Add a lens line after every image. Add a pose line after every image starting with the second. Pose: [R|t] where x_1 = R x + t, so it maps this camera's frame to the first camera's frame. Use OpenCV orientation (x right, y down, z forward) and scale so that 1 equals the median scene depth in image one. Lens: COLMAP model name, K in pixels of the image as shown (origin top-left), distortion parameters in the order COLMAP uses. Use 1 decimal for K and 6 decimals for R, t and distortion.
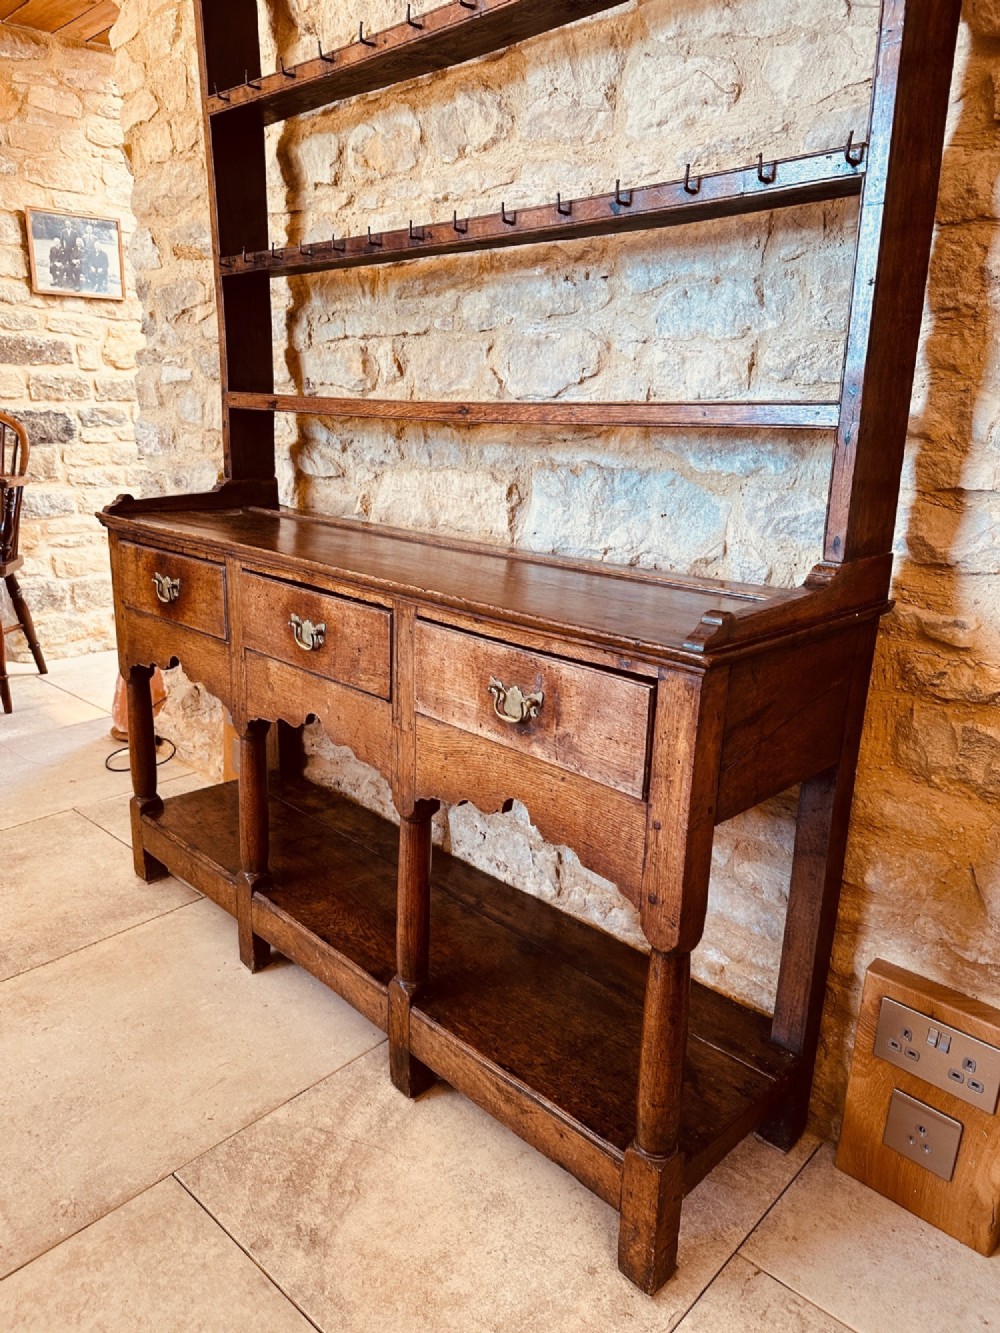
lens RADIAL K [[952.4, 0, 501.2], [0, 952.4, 670.6], [0, 0, 1]] dist [0.039998, -0.064061]
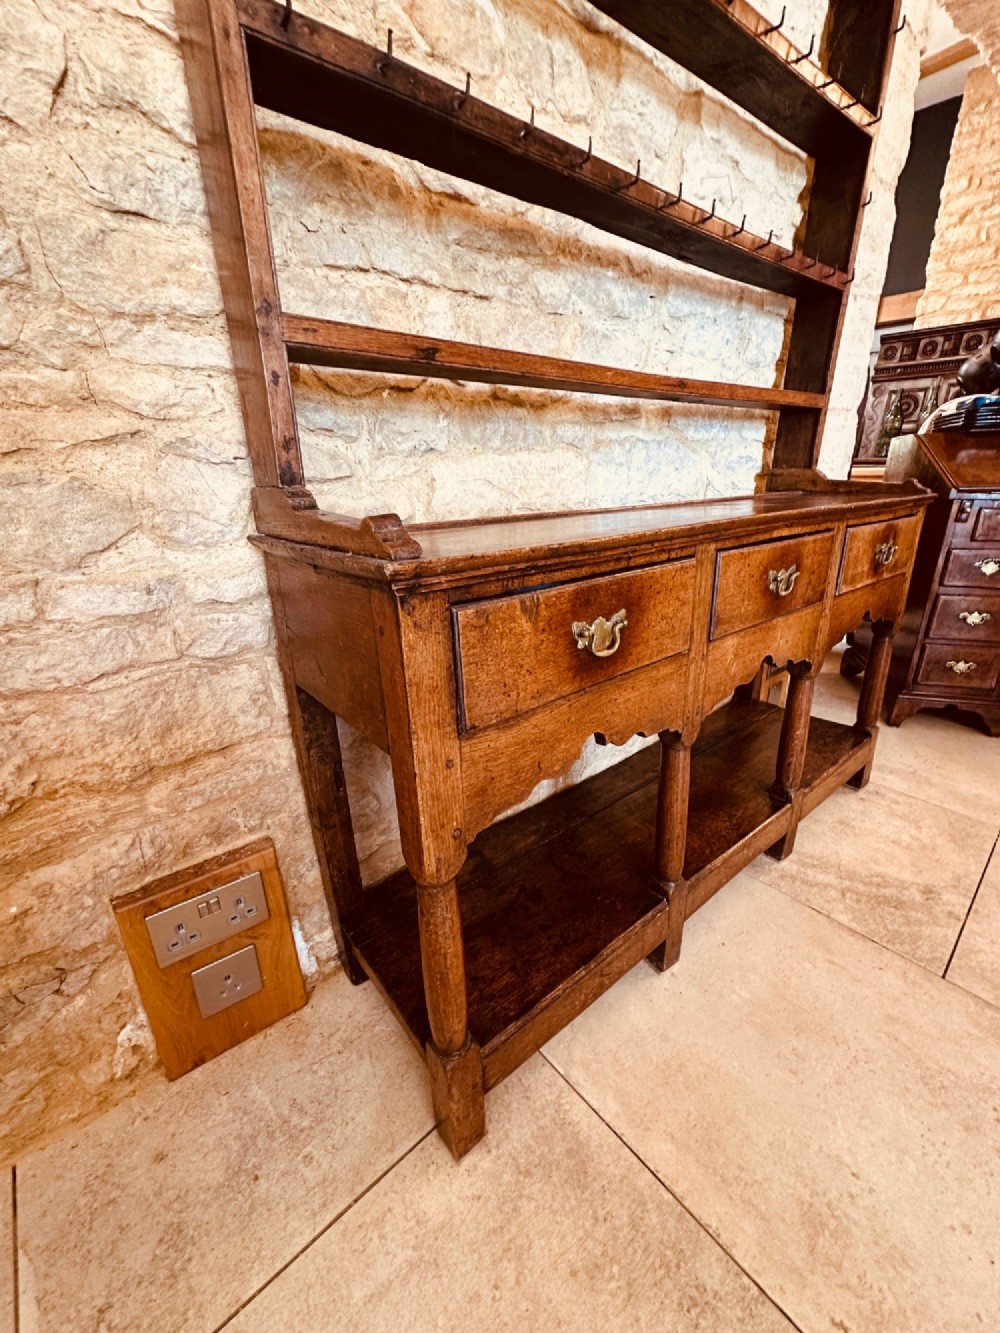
lens RADIAL K [[536.7, 0, 502.9], [0, 536.7, 667.0], [0, 0, 1]] dist [-0.004469, 0.000807]
pose [[0.091983, -0.358306, 0.929062, -0.858435], [0.295241, 0.900876, 0.318205, -0.246544], [-0.950985, 0.245027, 0.188652, 1.235363]]
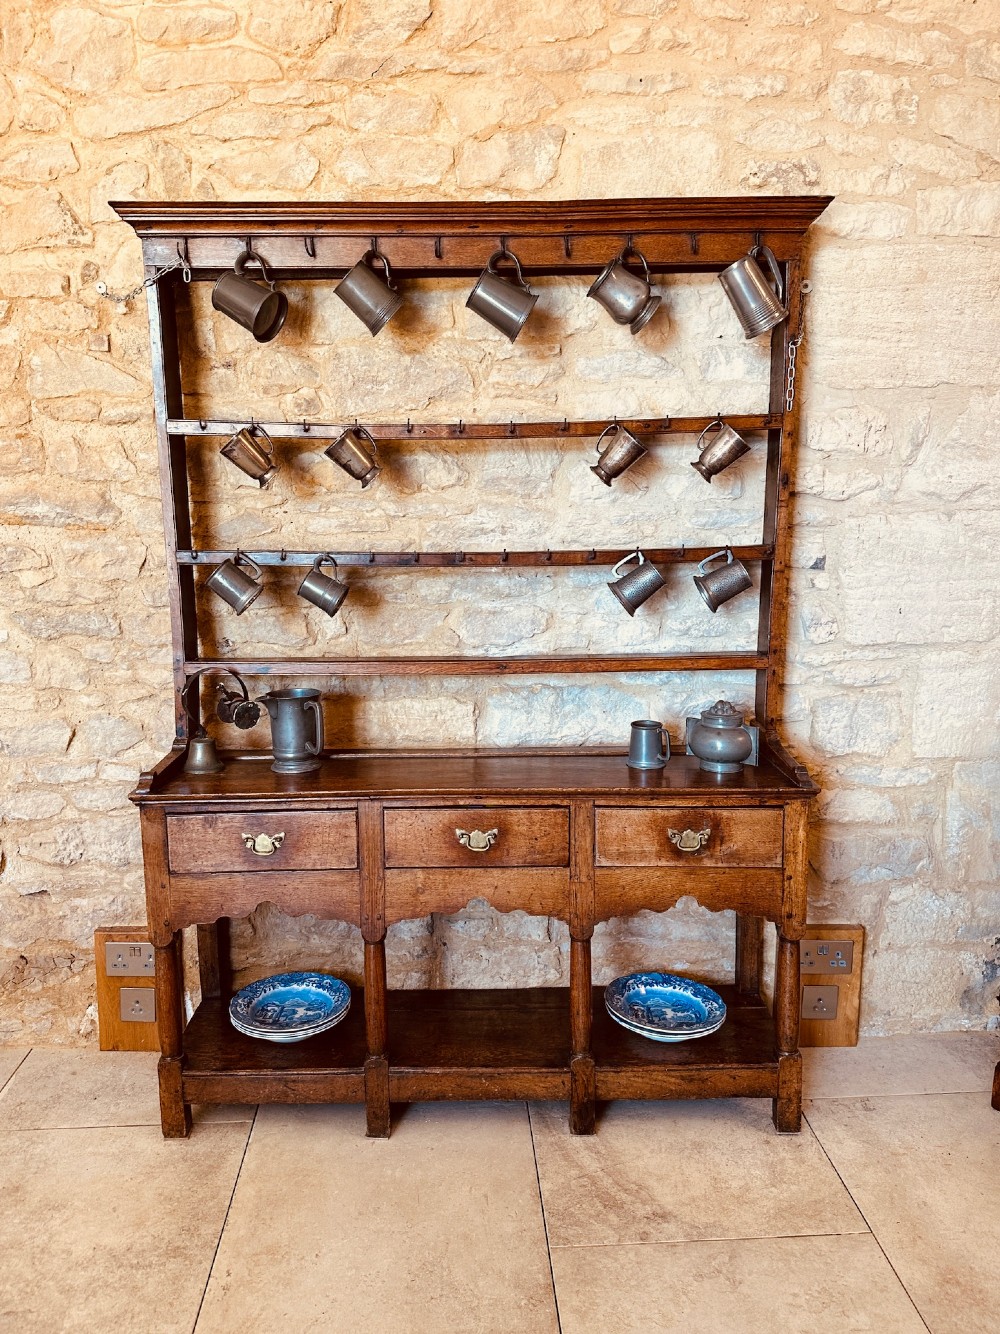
lens RADIAL K [[991.6, 0, 493.3], [0, 991.6, 661.8], [0, 0, 1]] dist [0.047557, -0.073457]
pose [[0.692993, -0.140773, 0.707067, -1.204609], [0.218367, 0.975666, -0.019772, -0.266388], [-0.687078, 0.168102, 0.706870, -0.095375]]
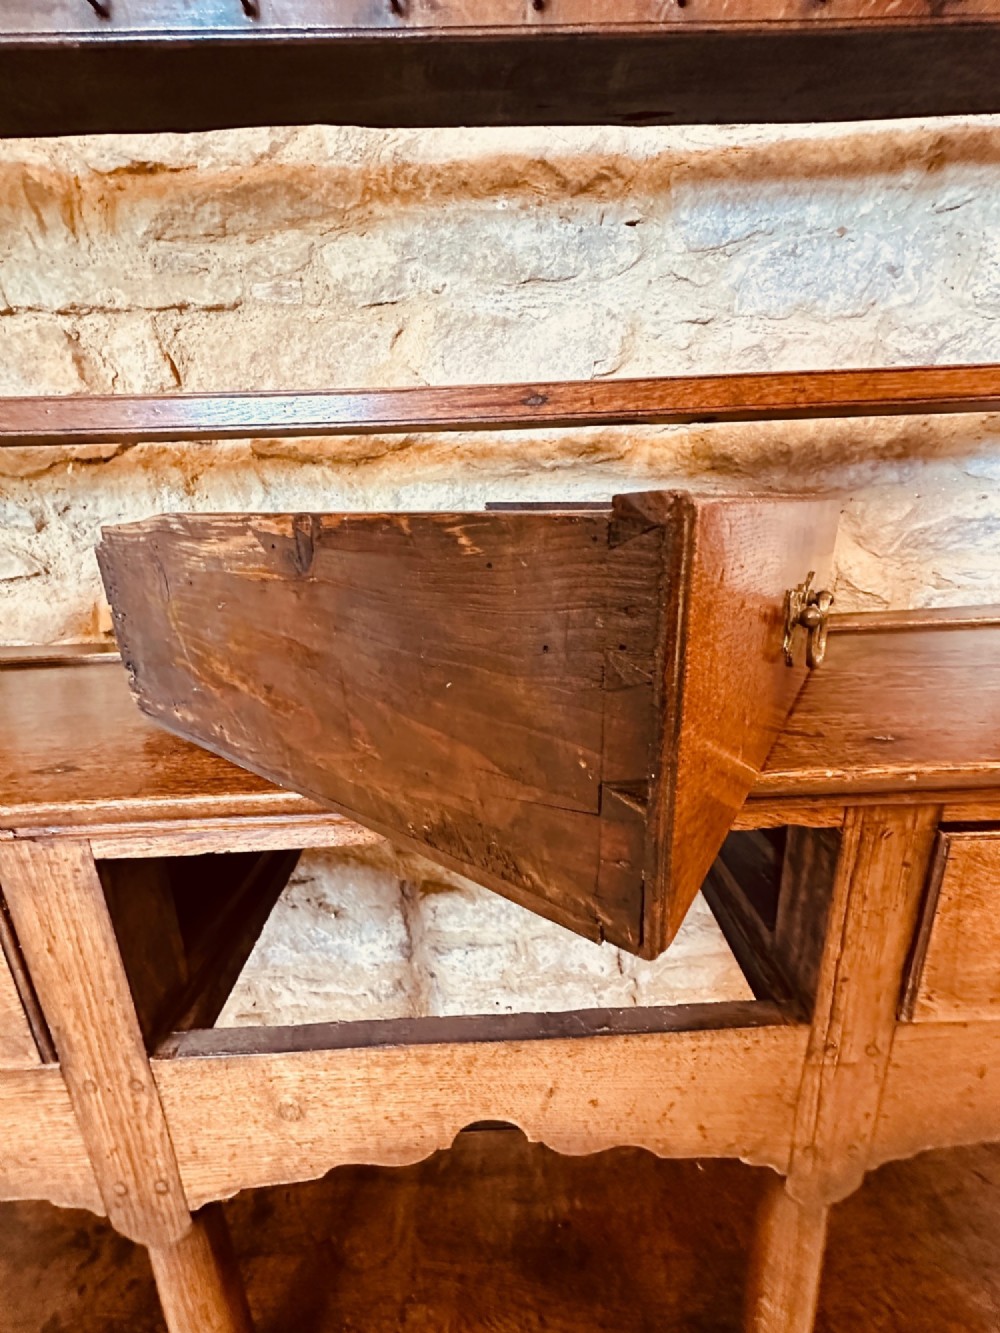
lens RADIAL K [[536.7, 0, 500.7], [0, 536.7, 665.6], [0, 0, 1]] dist [-0.004469, 0.000807]
pose [[0.675179, -0.251236, 0.693551, -0.318109], [0.246234, 0.963045, 0.109148, -0.173375], [-0.695343, 0.097082, 0.712091, 0.851945]]
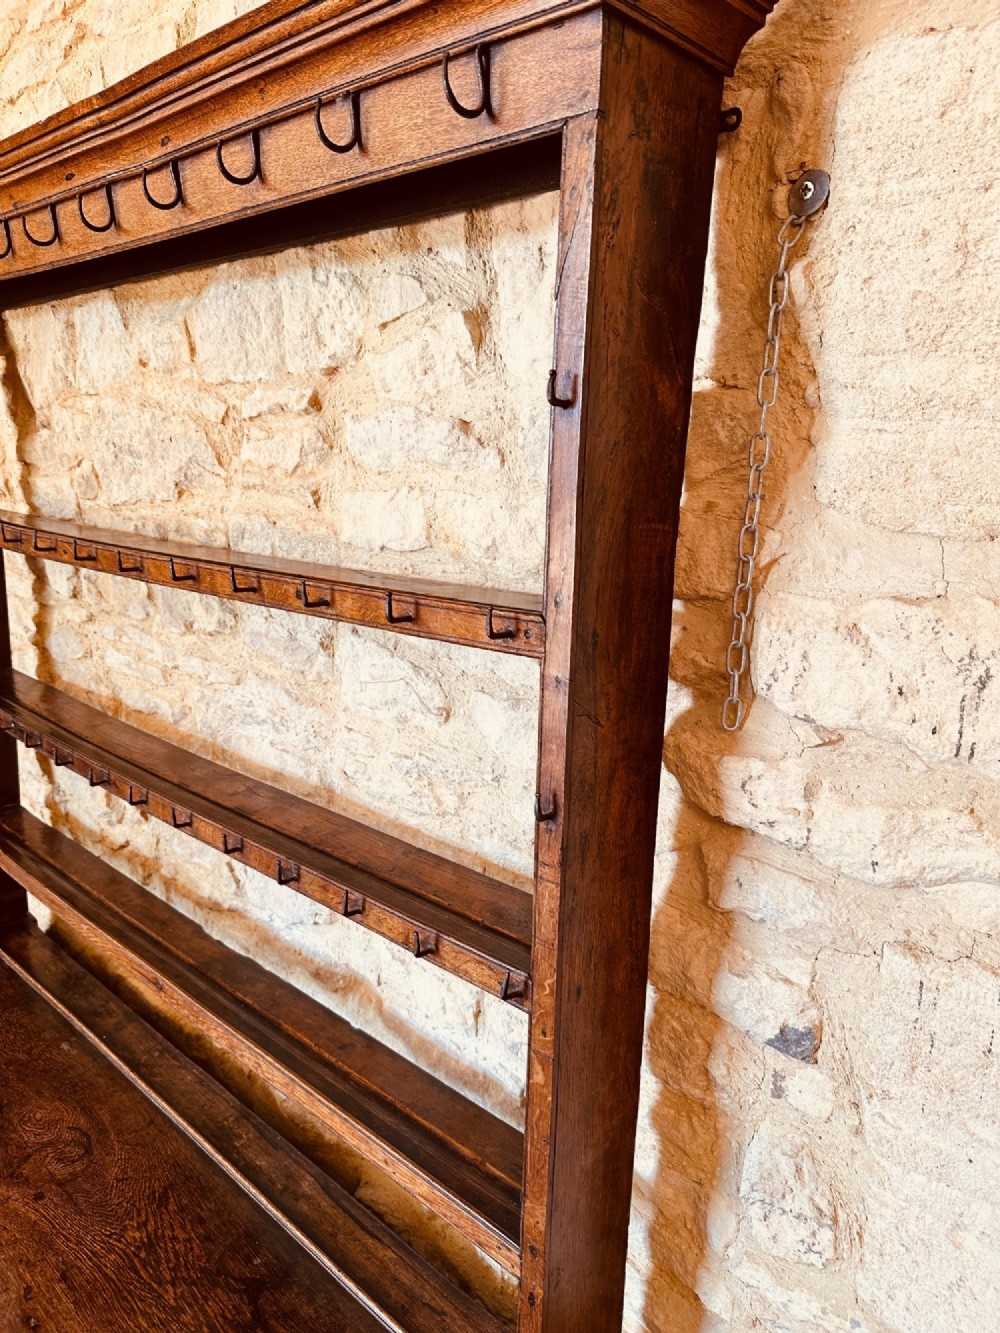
lens RADIAL K [[952.4, 0, 504.2], [0, 952.4, 655.4], [0, 0, 1]] dist [0.039998, -0.064061]
pose [[0.998313, 0.002084, 0.058030, 0.218081], [0.001758, 0.997813, -0.066079, -0.525844], [-0.058040, 0.066069, 0.996126, 0.154453]]
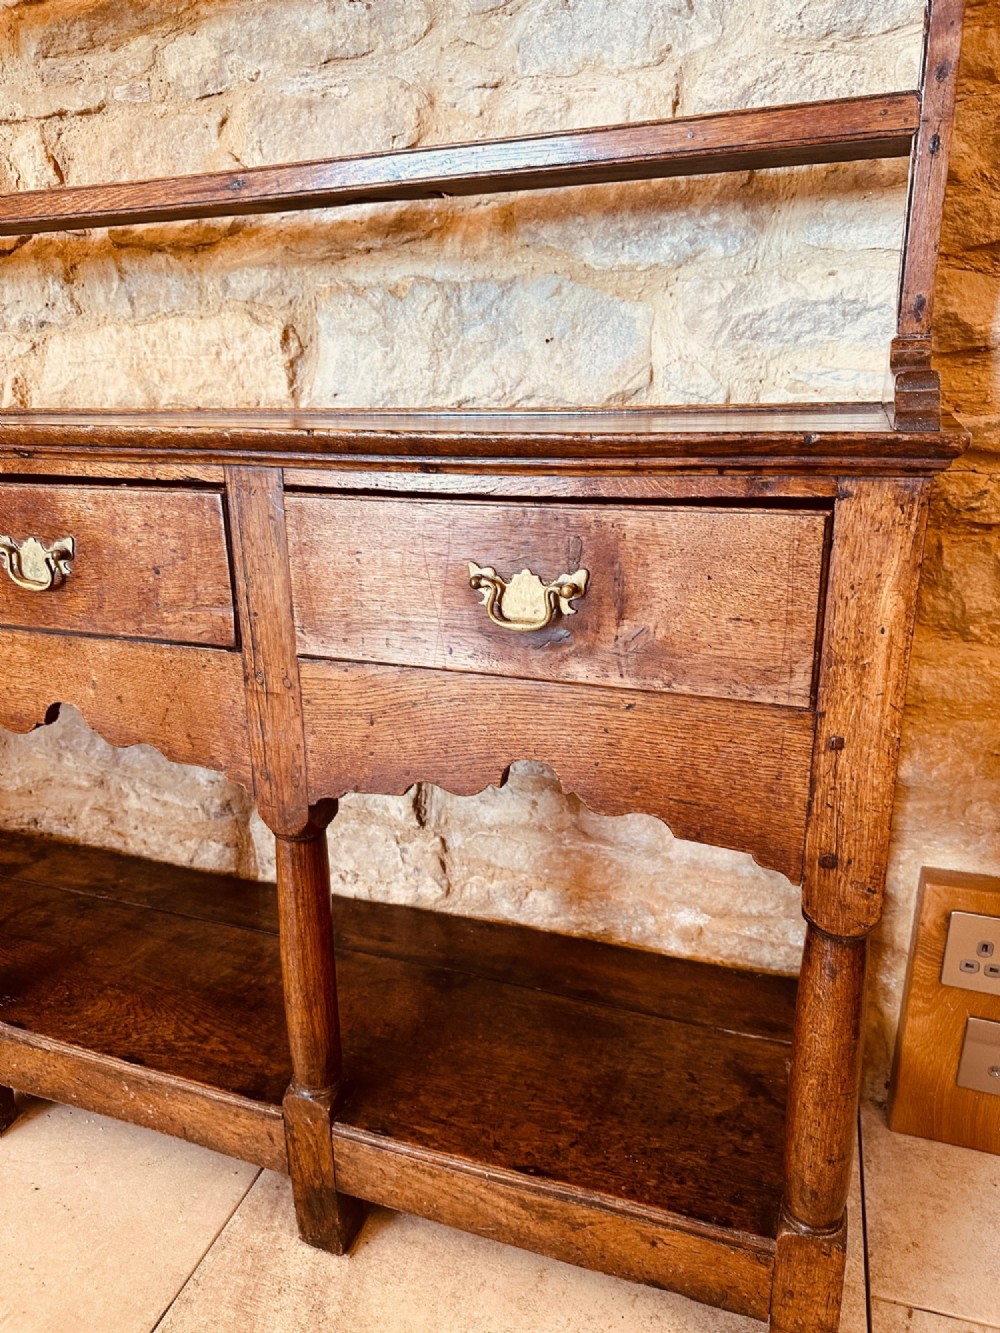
lens RADIAL K [[952.4, 0, 509.7], [0, 952.4, 672.6], [0, 0, 1]] dist [0.039998, -0.064061]
pose [[0.901008, -0.164942, 0.401222, -0.192171], [0.151771, 0.986300, 0.064640, 0.032686], [-0.406387, 0.002653, 0.913697, 0.368374]]
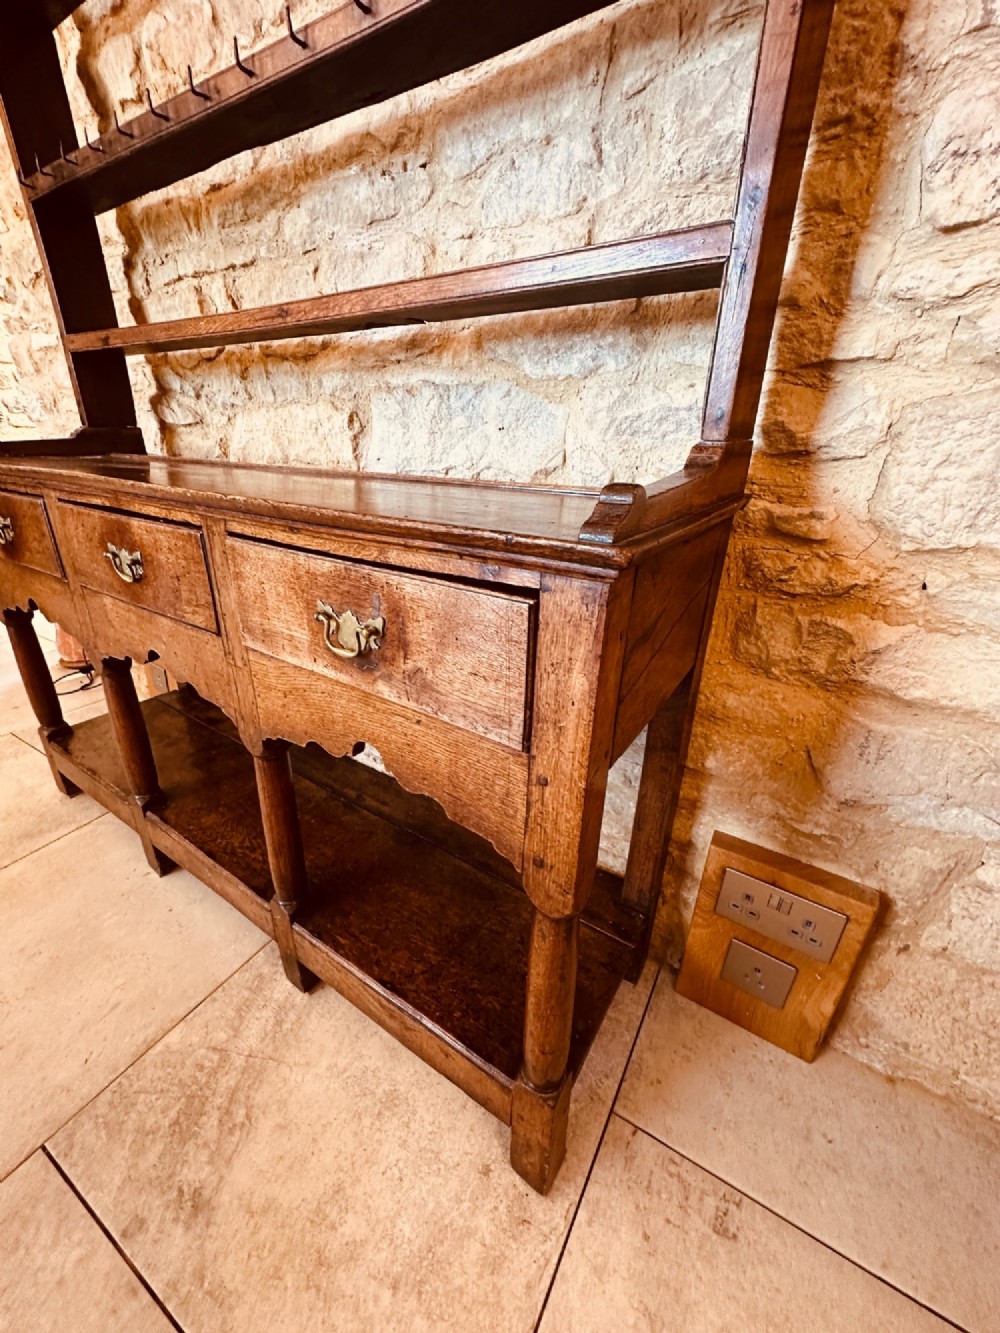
lens RADIAL K [[536.7, 0, 501.4], [0, 536.7, 668.4], [0, 0, 1]] dist [-0.004469, 0.000807]
pose [[0.976860, -0.087887, 0.194989, 0.038134], [0.058851, 0.986932, 0.150003, 0.003594], [-0.205625, -0.135057, 0.969267, 0.423131]]
